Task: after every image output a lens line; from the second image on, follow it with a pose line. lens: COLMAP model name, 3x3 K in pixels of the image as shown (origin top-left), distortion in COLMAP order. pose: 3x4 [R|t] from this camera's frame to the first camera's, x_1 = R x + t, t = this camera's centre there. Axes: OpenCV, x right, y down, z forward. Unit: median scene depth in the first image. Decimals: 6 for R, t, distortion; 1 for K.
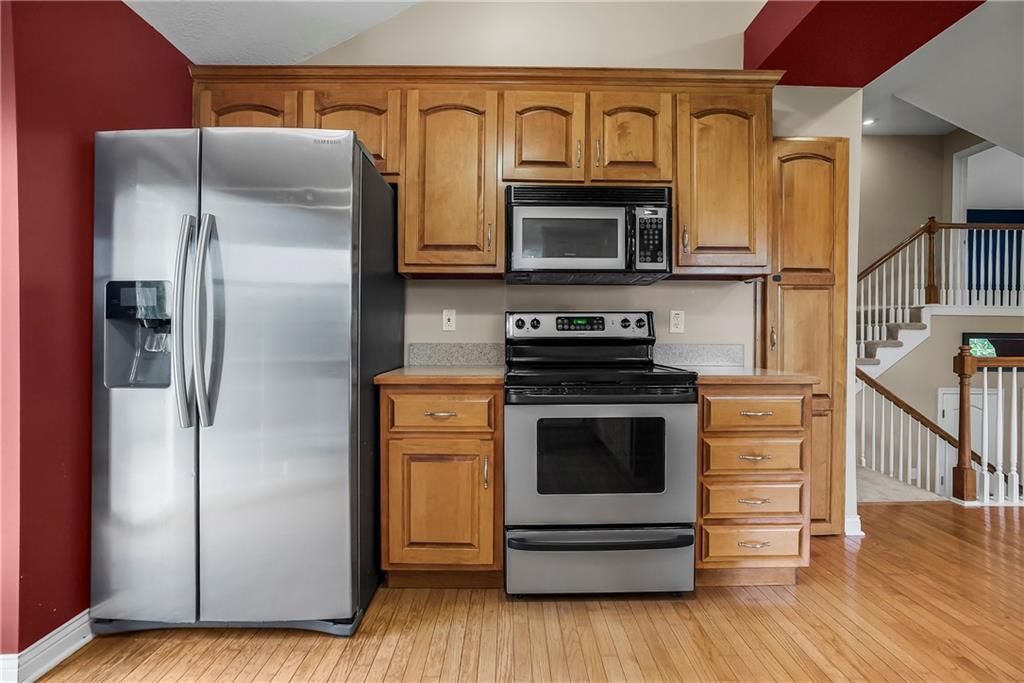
lens RADIAL K [[478.2, 0, 520.6], [0, 478.2, 338.9], [0, 0, 1]] dist [-0.037556, 0.020765]
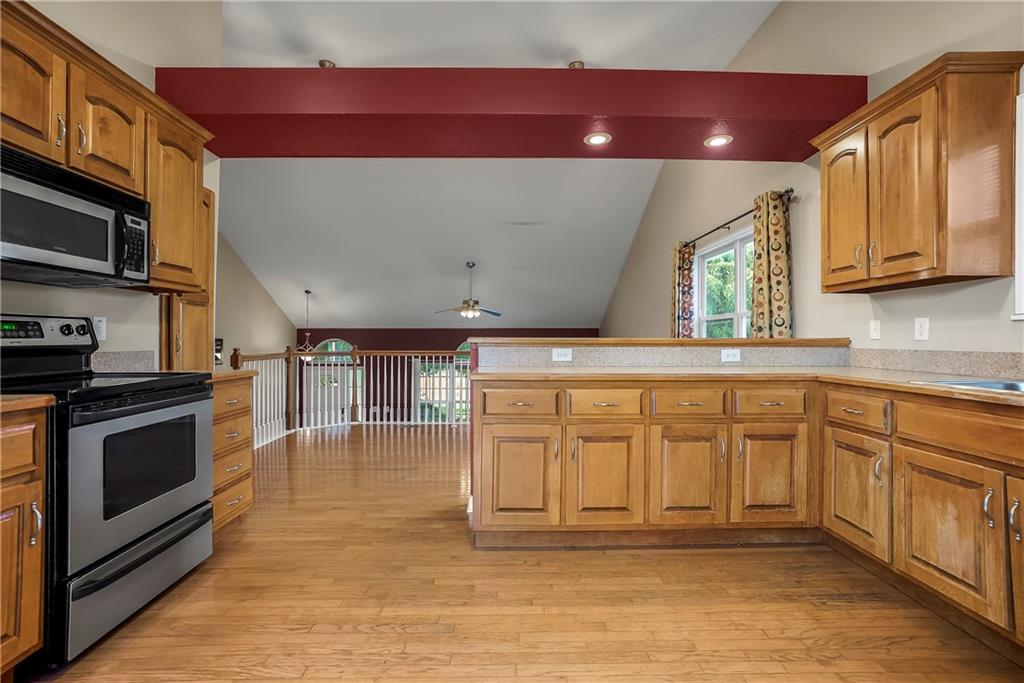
lens RADIAL K [[478.2, 0, 520.6], [0, 478.2, 338.9], [0, 0, 1]] dist [-0.037556, 0.020765]
pose [[-0.025542, -0.000937, 0.999673, -0.737017], [0.007339, 0.999972, 0.001125, -0.011875], [-0.999647, 0.007365, -0.025534, 0.202071]]
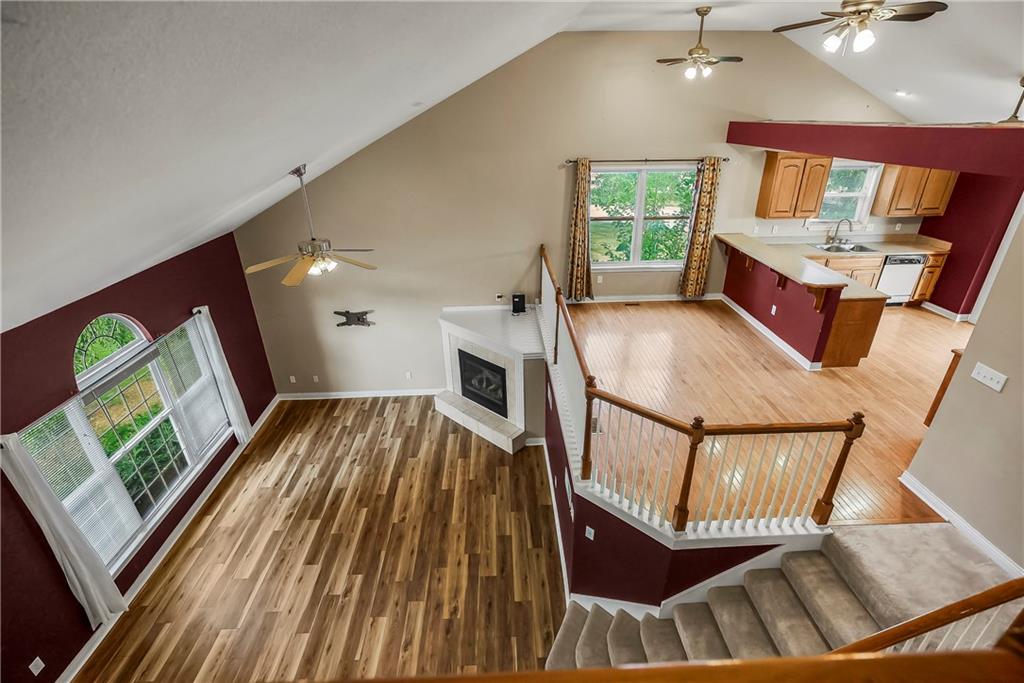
lens RADIAL K [[482.8, 0, 510.2], [0, 482.8, 347.3], [0, 0, 1]] dist [-0.037414, 0.022215]
pose [[-0.999734, 0.020974, -0.009582, 2.374143], [0.014387, 0.892085, 0.451638, -0.857023], [0.018021, 0.451380, -0.892150, 2.626808]]
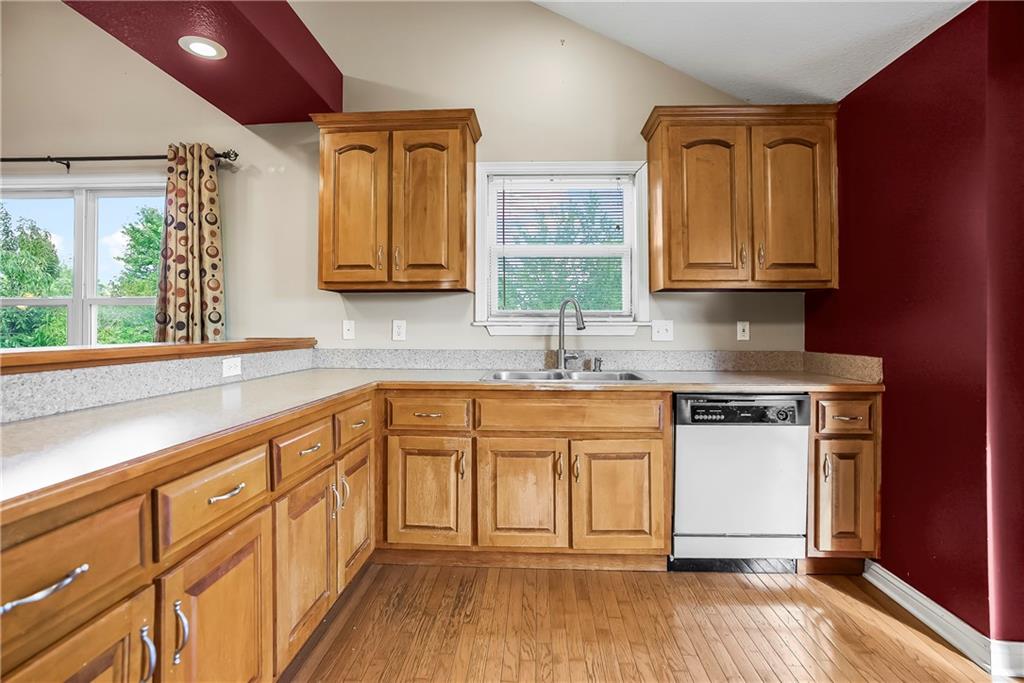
lens RADIAL K [[476.4, 0, 512.9], [0, 476.4, 326.5], [0, 0, 1]] dist [-0.032765, 0.000684]
pose [[-0.997782, -0.004609, 0.066402, 0.005448], [-0.004147, 0.999966, 0.007090, -0.049628], [-0.066432, 0.006799, -0.997768, 0.473504]]
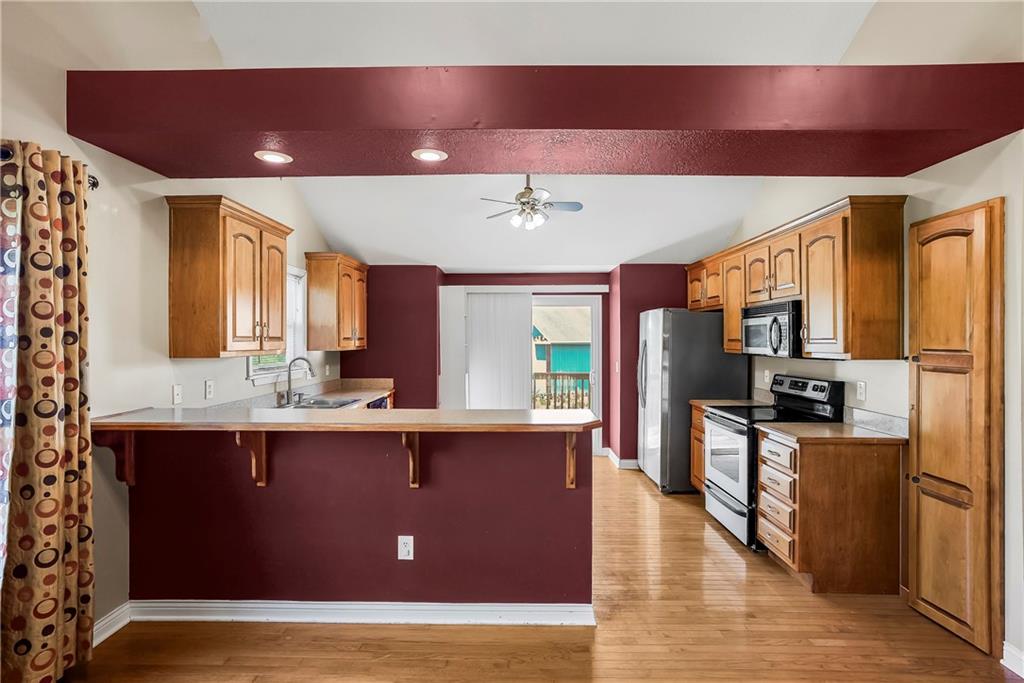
lens RADIAL K [[482.8, 0, 510.2], [0, 482.8, 347.3], [0, 0, 1]] dist [-0.037414, 0.022215]
pose [[-0.029271, 0.011344, -0.999507, 1.842898], [-0.007945, 0.999901, 0.011582, -0.181432], [0.999540, 0.008280, -0.029178, 0.150342]]
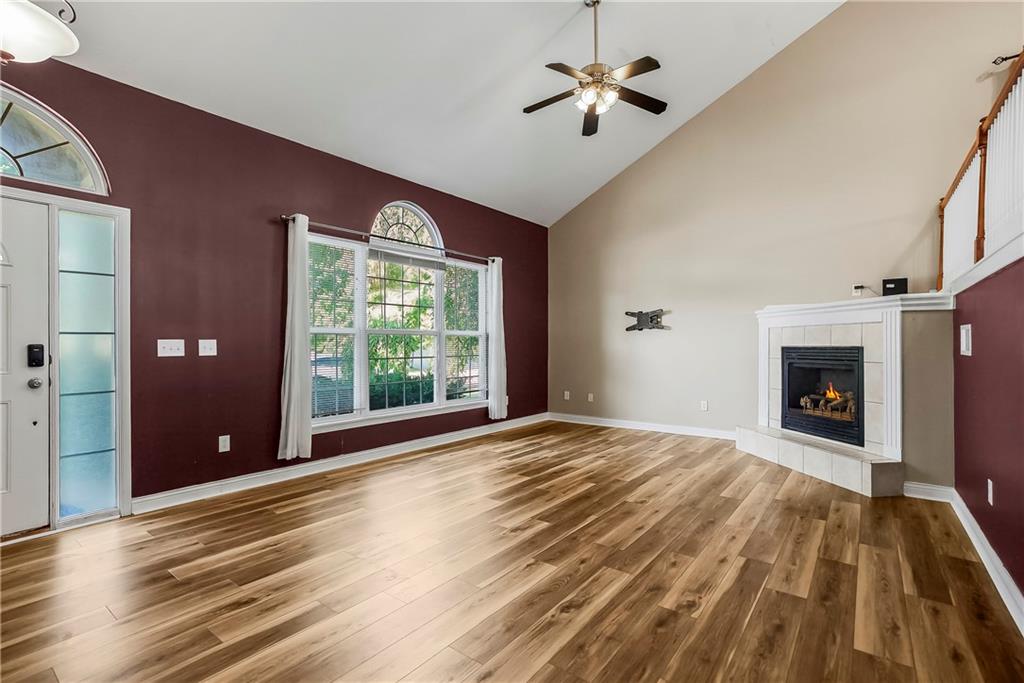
lens RADIAL K [[482.8, 0, 510.2], [0, 482.8, 347.3], [0, 0, 1]] dist [-0.037414, 0.022215]
pose [[-0.789864, -0.011072, 0.613182, 2.325602], [-0.000004, 0.999837, 0.018048, 0.696506], [-0.613282, 0.014253, -0.789736, 2.198177]]
